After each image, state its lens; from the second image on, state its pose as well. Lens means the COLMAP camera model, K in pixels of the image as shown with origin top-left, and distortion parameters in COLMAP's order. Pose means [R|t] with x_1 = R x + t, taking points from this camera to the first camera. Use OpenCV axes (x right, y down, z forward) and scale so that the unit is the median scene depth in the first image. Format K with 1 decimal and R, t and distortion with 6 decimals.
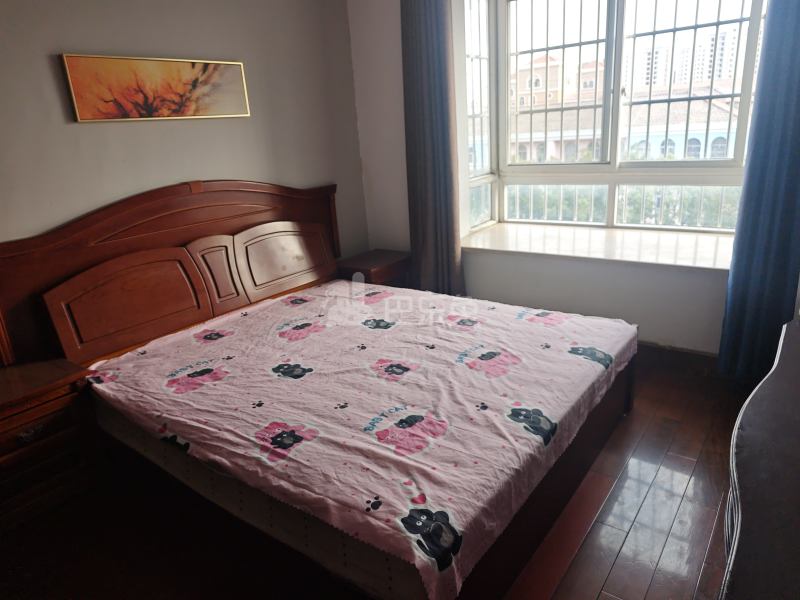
lens RADIAL K [[542.7, 0, 397.5], [0, 542.7, 301.2], [0, 0, 1]] dist [0.049089, -0.053234]
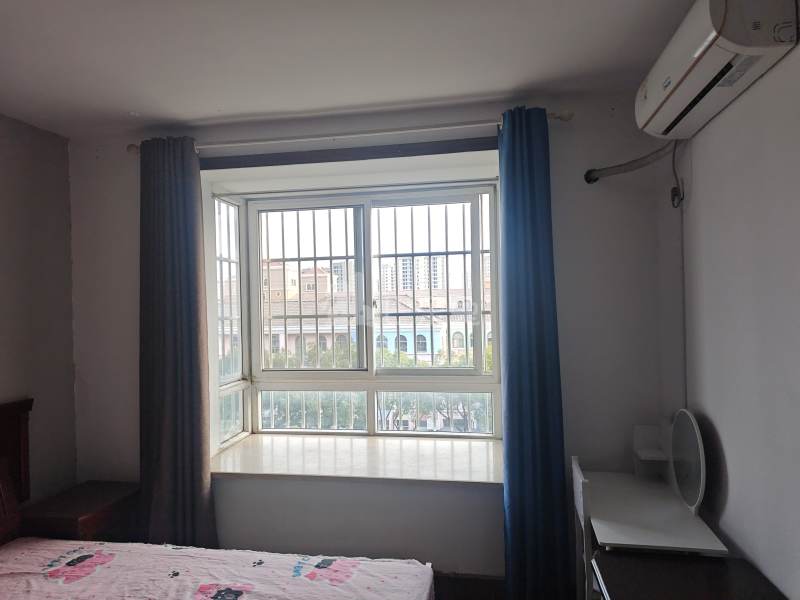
lens RADIAL K [[534.4, 0, 398.1], [0, 534.4, 305.6], [0, 0, 1]] dist [0.045082, -0.052752]
pose [[0.887608, 0.051087, 0.457757, -0.020239], [0.103245, 0.946473, -0.305827, -0.088010], [-0.448879, 0.318715, 0.834822, 0.181202]]
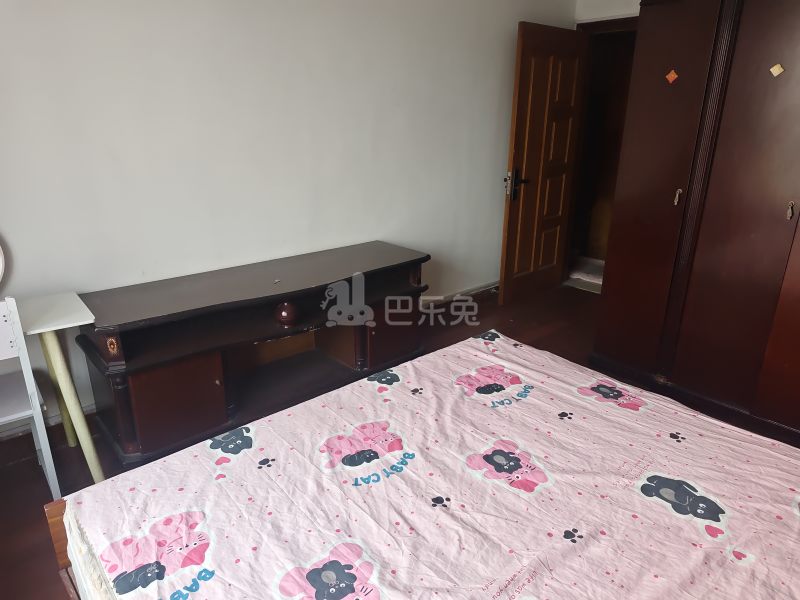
lens RADIAL K [[534.4, 0, 398.1], [0, 534.4, 305.6], [0, 0, 1]] dist [0.045082, -0.052752]
pose [[-0.980722, -0.001231, 0.195406, -0.004093], [0.116638, 0.798621, 0.590424, -0.388987], [-0.156782, 0.601833, -0.783081, 1.253560]]
